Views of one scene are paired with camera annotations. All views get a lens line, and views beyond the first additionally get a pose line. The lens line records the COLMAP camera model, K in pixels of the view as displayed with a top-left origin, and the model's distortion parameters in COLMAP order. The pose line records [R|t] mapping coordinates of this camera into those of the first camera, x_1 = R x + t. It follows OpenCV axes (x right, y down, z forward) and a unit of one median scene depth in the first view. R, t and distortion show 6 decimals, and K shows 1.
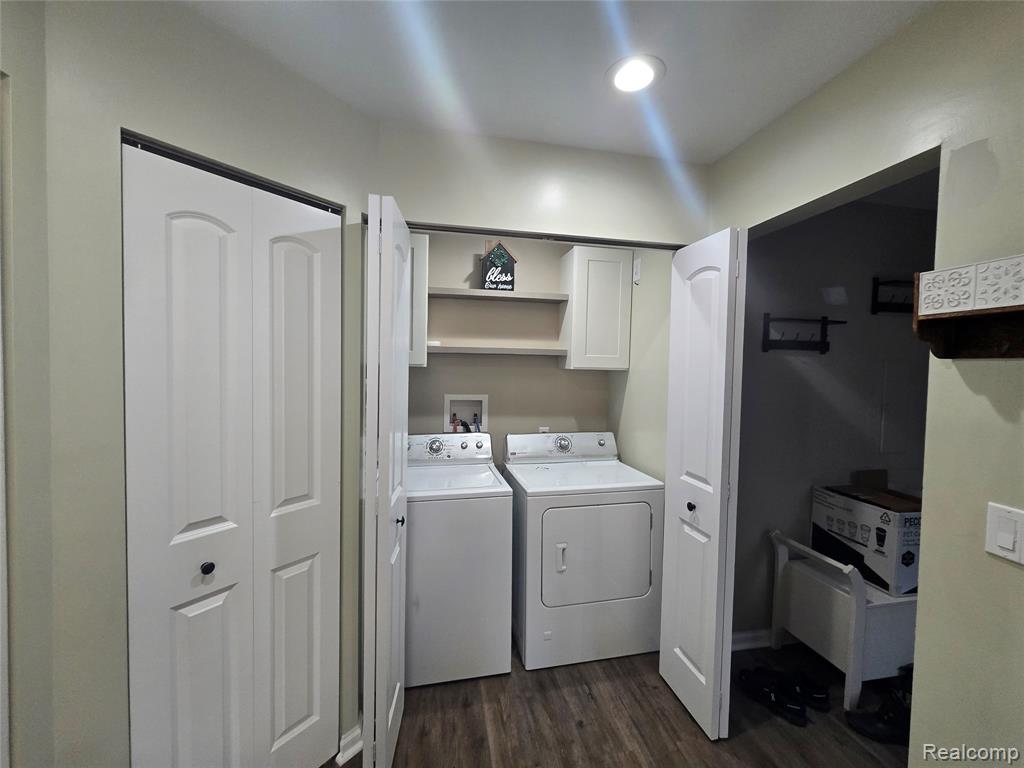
lens RADIAL K [[418.6, 0, 508.0], [0, 418.6, 376.9], [0, 0, 1]] dist [-0.001652, -0.000536]
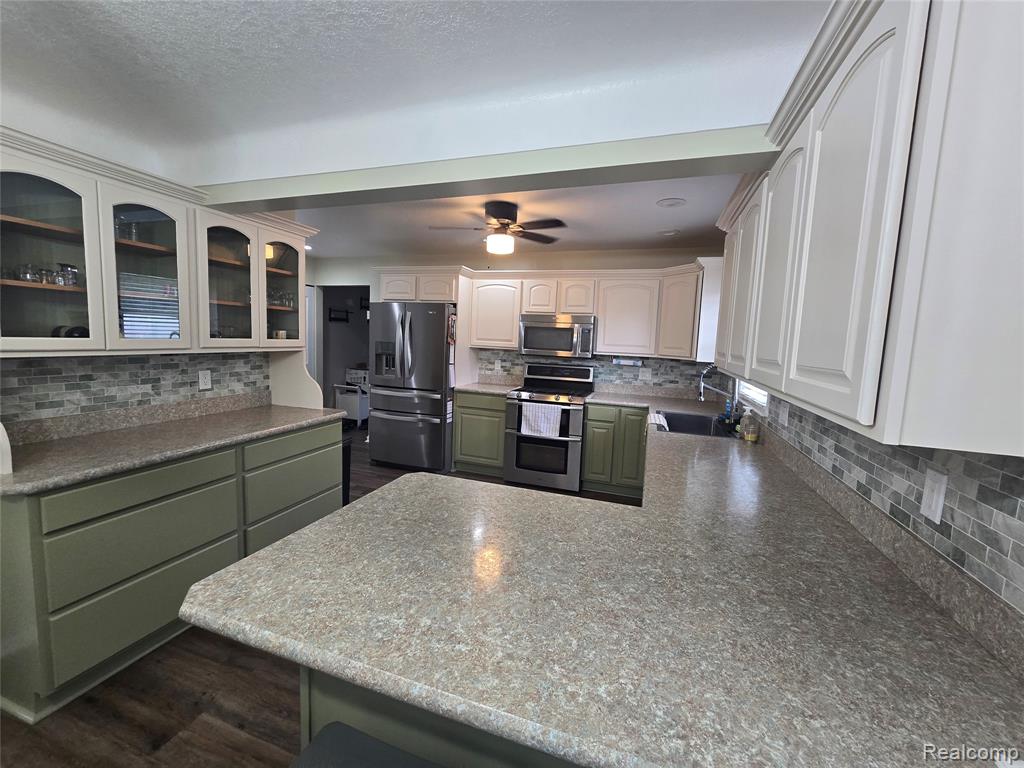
lens RADIAL K [[418.6, 0, 511.8], [0, 418.6, 381.2], [0, 0, 1]] dist [-0.001652, -0.000536]
pose [[0.498643, -0.092457, 0.861862, -1.434685], [-0.002773, 0.994120, 0.108250, 0.036280], [-0.866803, -0.056368, 0.495455, -1.712811]]
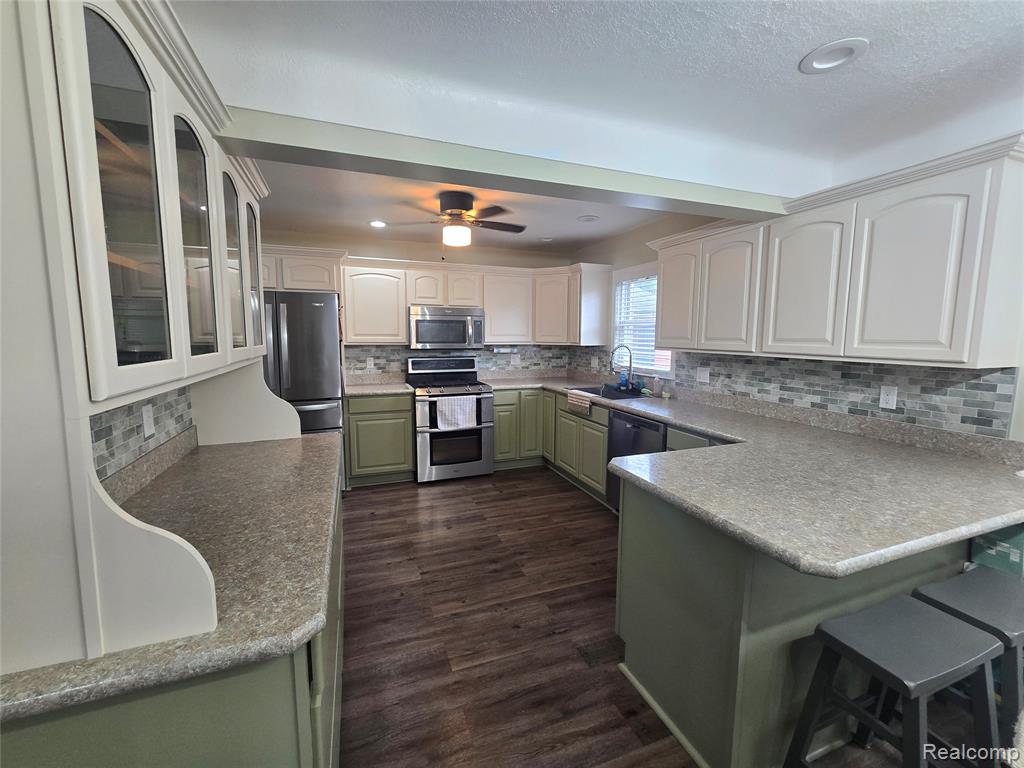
lens RADIAL K [[418.6, 0, 511.8], [0, 418.6, 377.3], [0, 0, 1]] dist [-0.001652, -0.000536]
pose [[-0.166407, -0.125723, 0.978009, -1.657886], [0.023061, 0.991071, 0.131326, 0.008852], [-0.985787, 0.044408, -0.162022, -0.761847]]
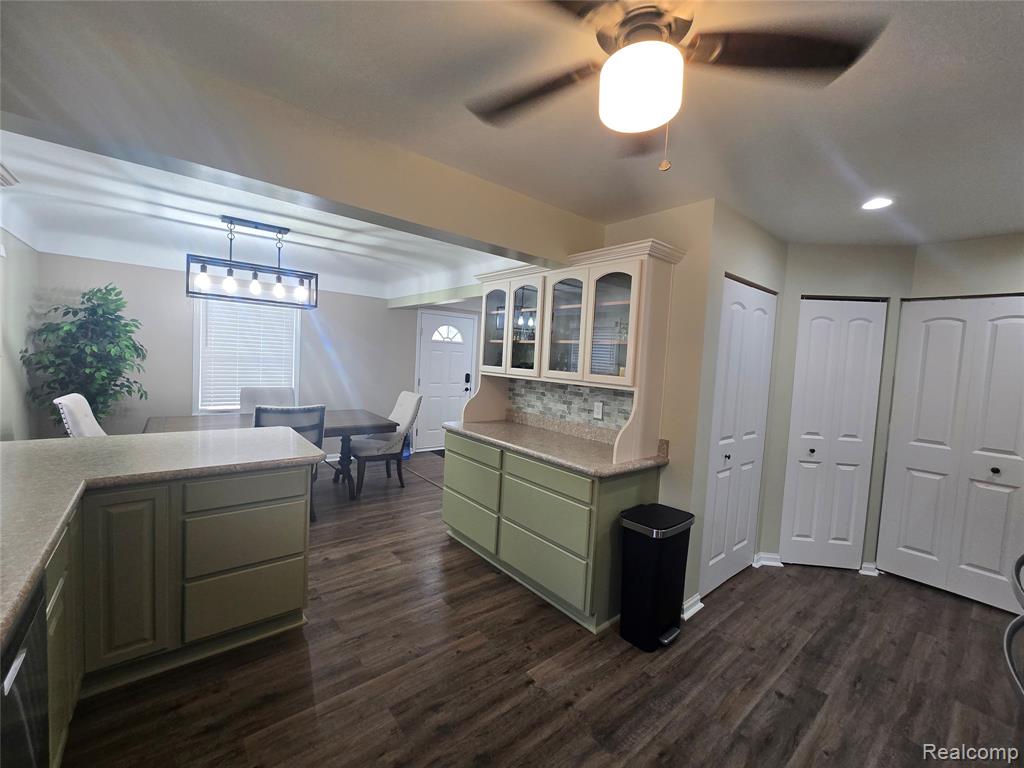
lens RADIAL K [[418.6, 0, 509.8], [0, 418.6, 382.0], [0, 0, 1]] dist [-0.001652, -0.000536]
pose [[0.475746, 0.056143, -0.877789, 0.414828], [-0.070431, 0.997188, 0.025607, 0.058964], [0.876758, 0.049642, 0.478362, -1.226169]]
